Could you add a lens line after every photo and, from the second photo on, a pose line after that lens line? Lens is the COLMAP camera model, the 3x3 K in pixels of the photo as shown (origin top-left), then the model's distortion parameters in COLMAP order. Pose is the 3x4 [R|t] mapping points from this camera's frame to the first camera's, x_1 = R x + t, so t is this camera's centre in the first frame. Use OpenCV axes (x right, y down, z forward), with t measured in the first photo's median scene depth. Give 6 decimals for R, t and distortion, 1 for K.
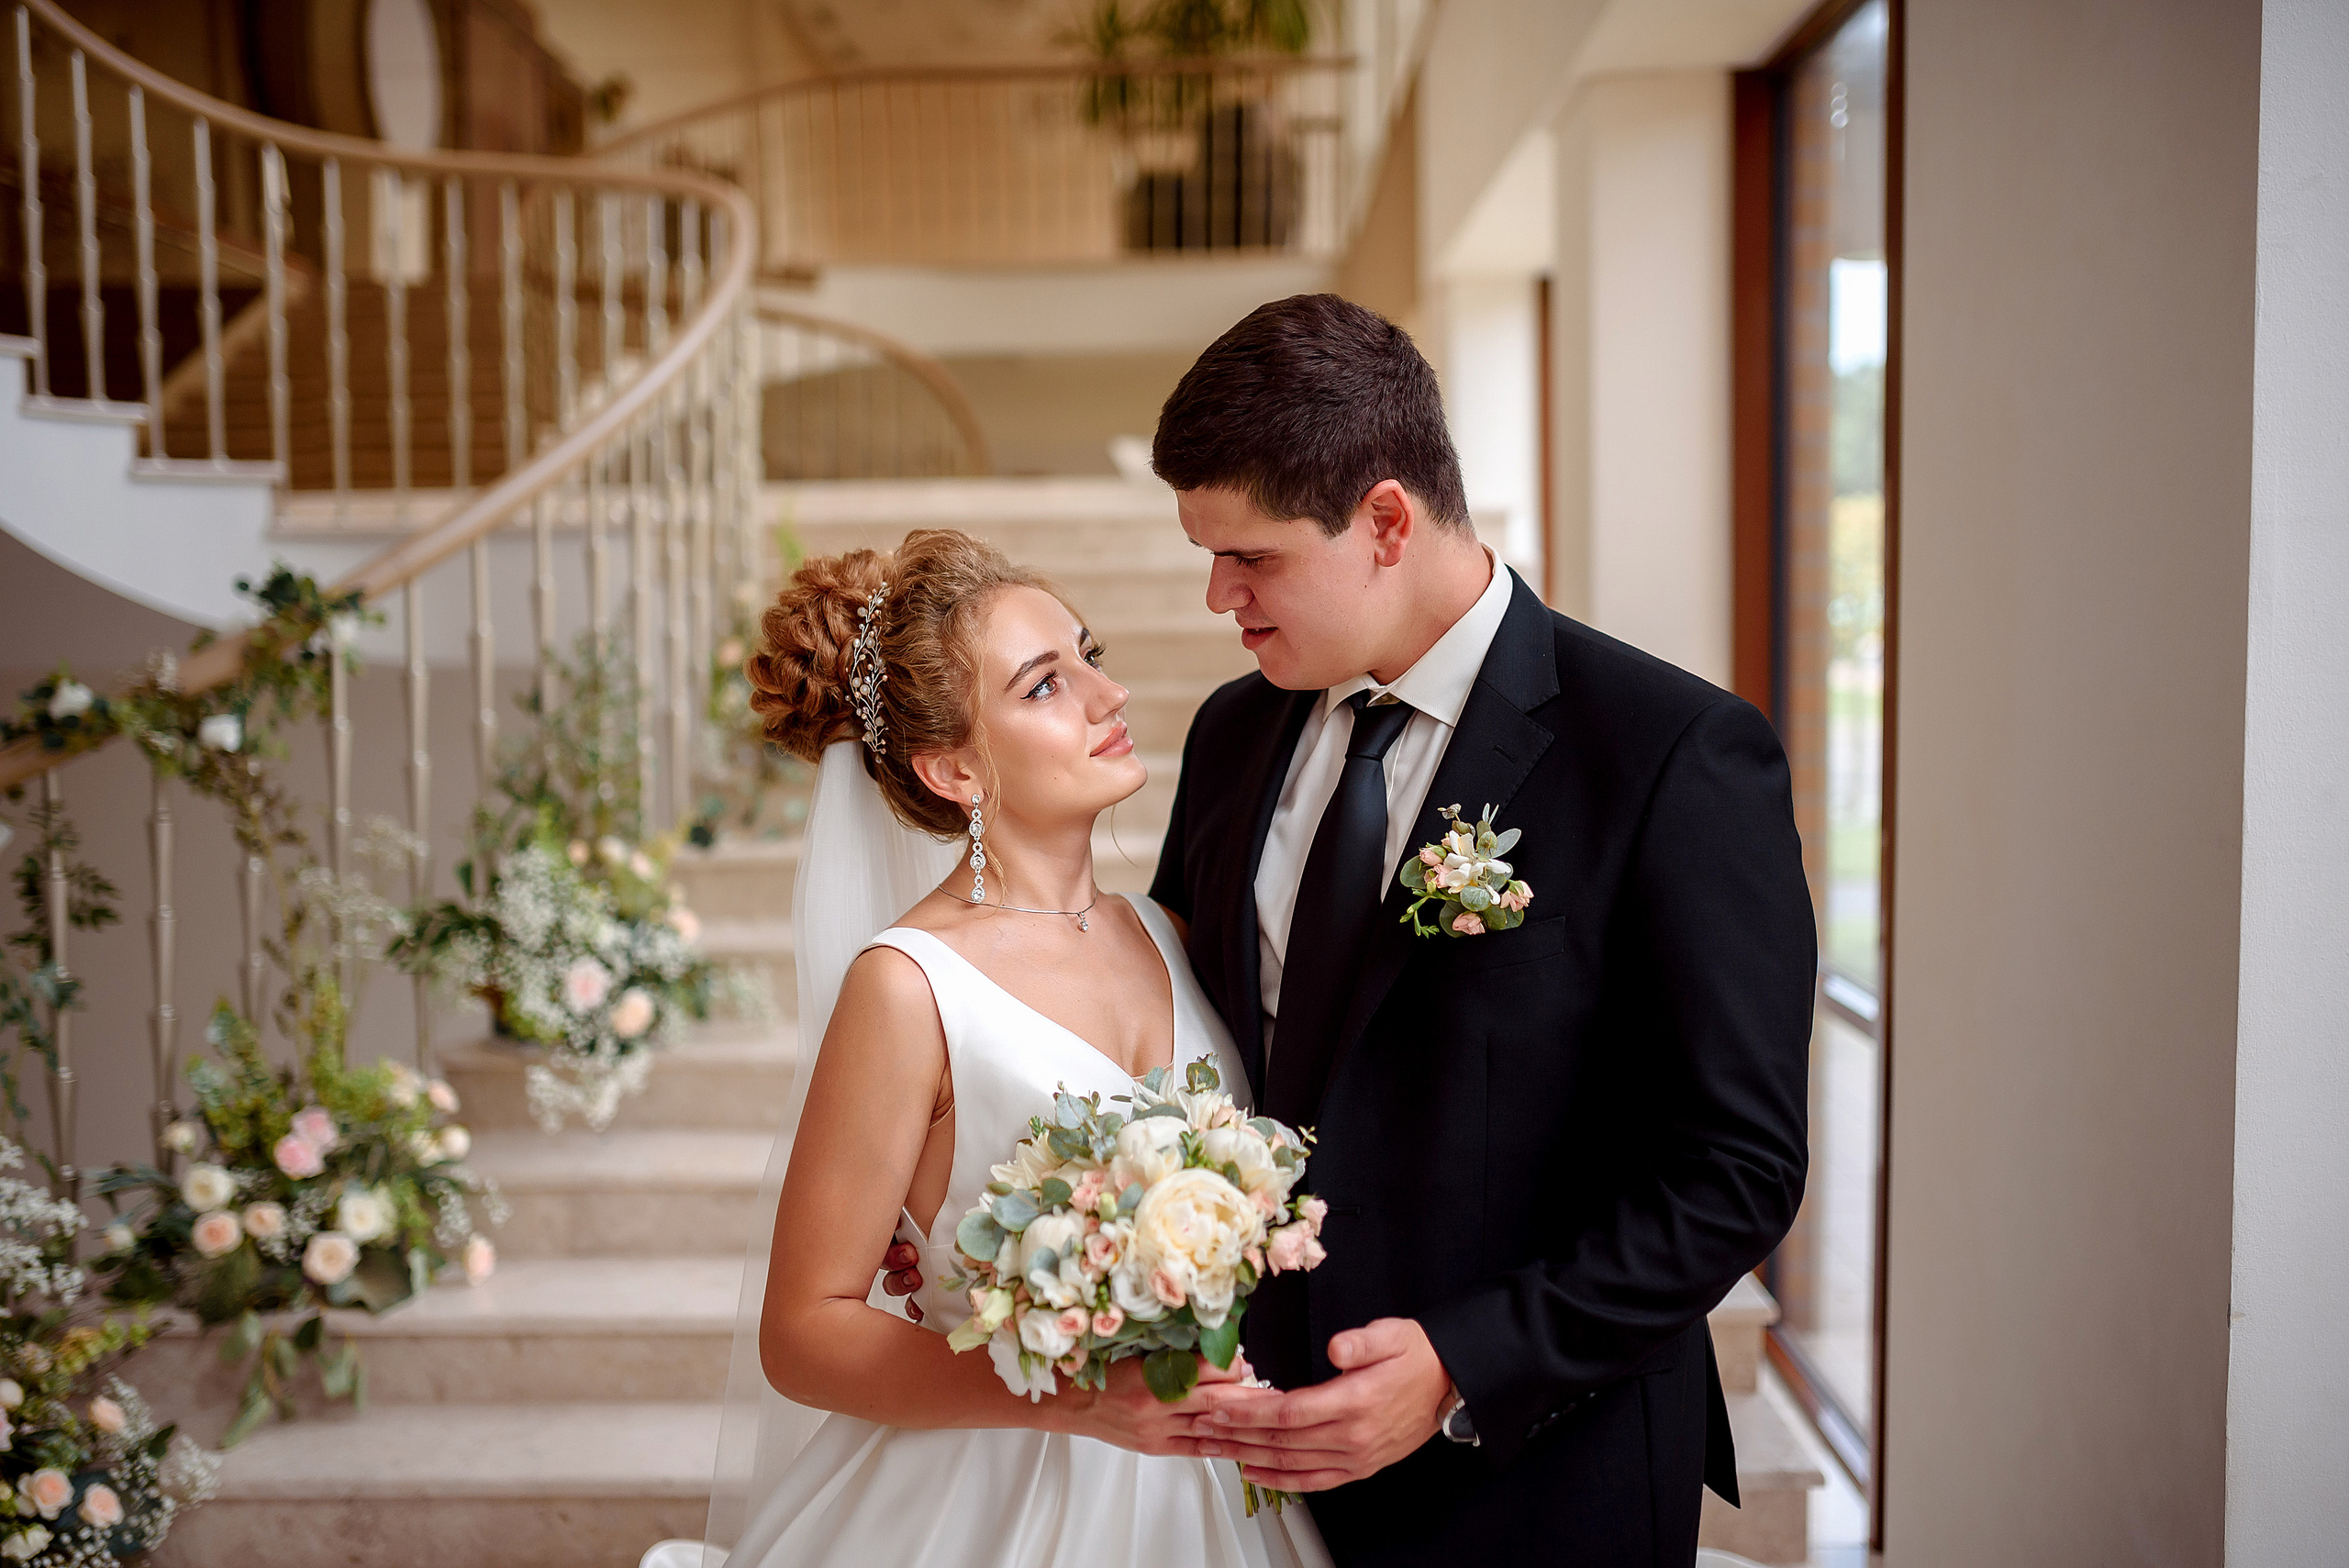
lens RADIAL K [[2338.6, 0, 1206.4], [0, 2338.6, 783.3], [0, 0, 1]] dist [-0.064748, 0.100917]
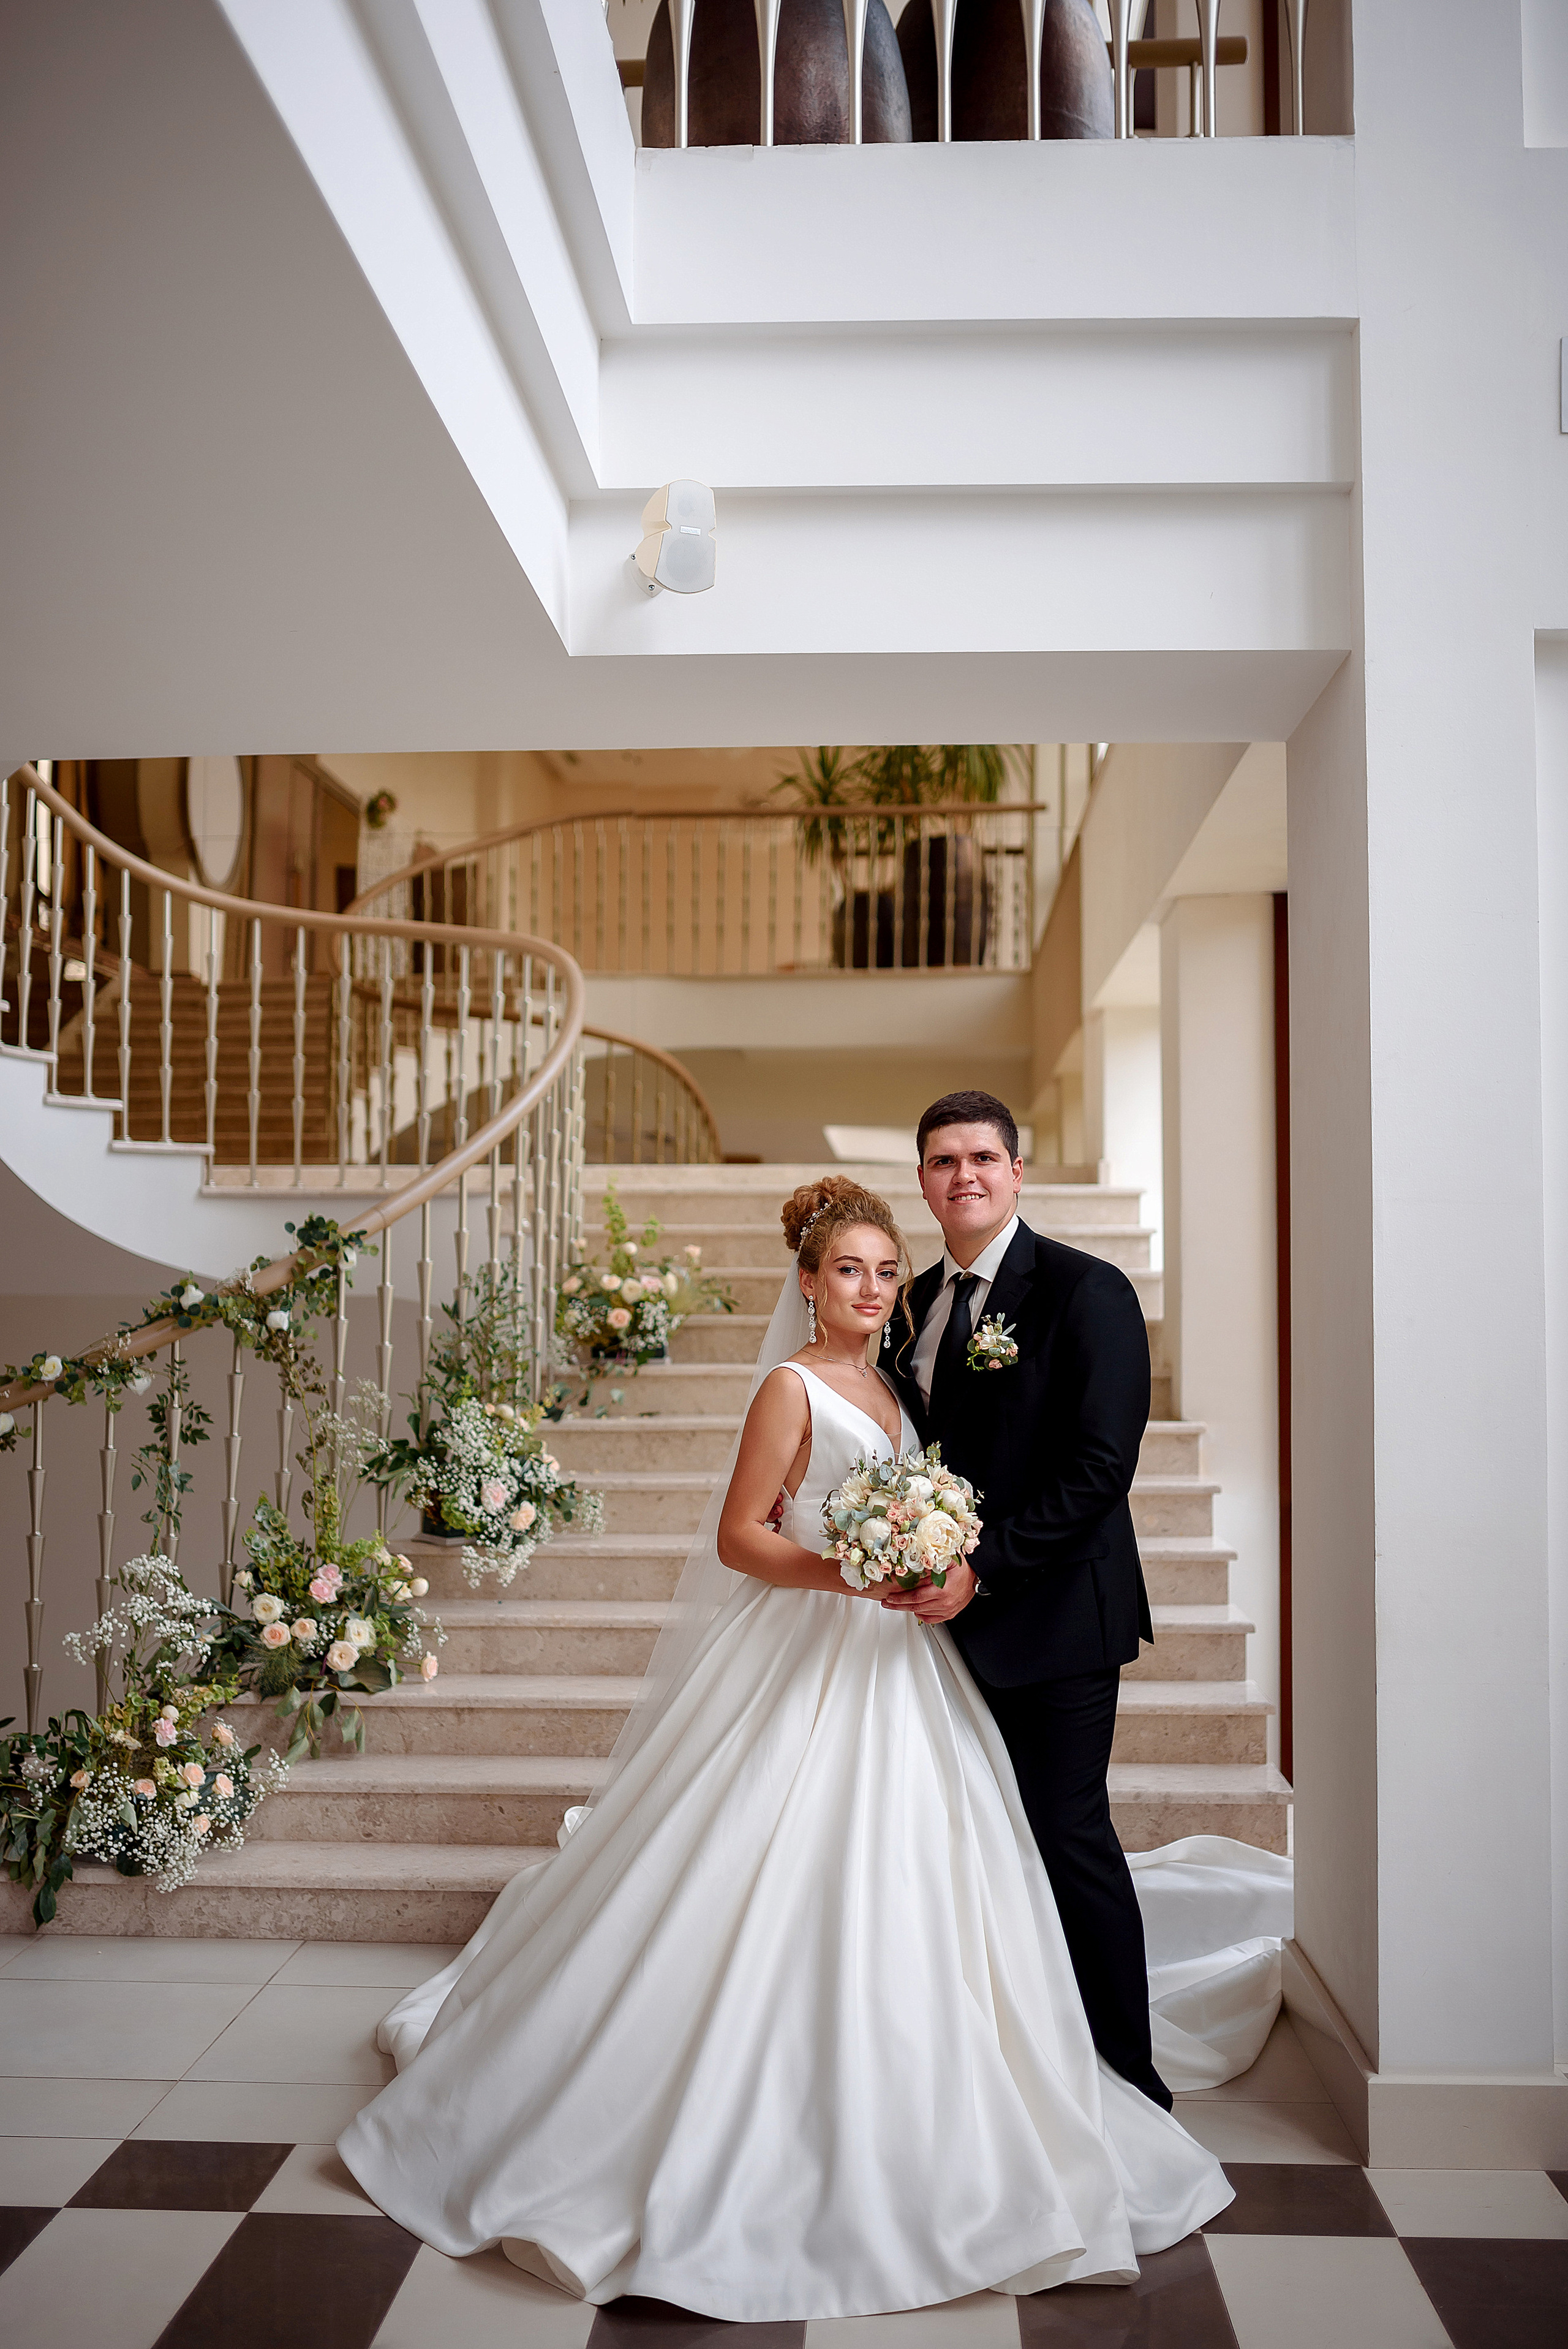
lens RADIAL K [[2277.1, 0, 784.0], [0, 2277.1, 1174.5], [0, 0, 1]] dist [-0.063319, 0.099497]
pose [[0.998556, 0.013710, -0.051943, -0.006455], [-0.019924, 0.992445, -0.121063, 0.057822], [0.049891, 0.121923, 0.991285, -0.500419]]
